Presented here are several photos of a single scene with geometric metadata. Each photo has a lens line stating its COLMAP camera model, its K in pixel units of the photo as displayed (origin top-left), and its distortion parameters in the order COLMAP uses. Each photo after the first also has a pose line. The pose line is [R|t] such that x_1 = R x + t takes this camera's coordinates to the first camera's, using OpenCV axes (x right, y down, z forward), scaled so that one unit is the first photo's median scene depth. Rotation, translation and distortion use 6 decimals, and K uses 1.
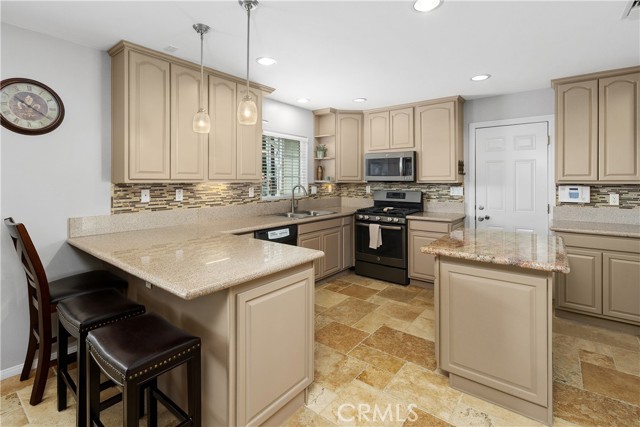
lens RADIAL K [[304.9, 0, 315.2], [0, 304.9, 180.4], [0, 0, 1]] dist [0.004372, 0.000502]
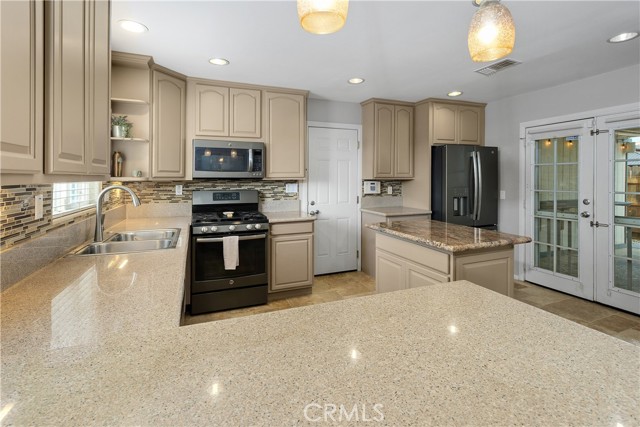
lens RADIAL K [[304.9, 0, 315.2], [0, 304.9, 180.4], [0, 0, 1]] dist [0.004372, 0.000502]
pose [[0.496045, -0.009182, 0.868248, -0.343638], [0.001416, 0.999951, 0.009766, 0.000773], [-0.868296, -0.003614, 0.496034, 0.455018]]
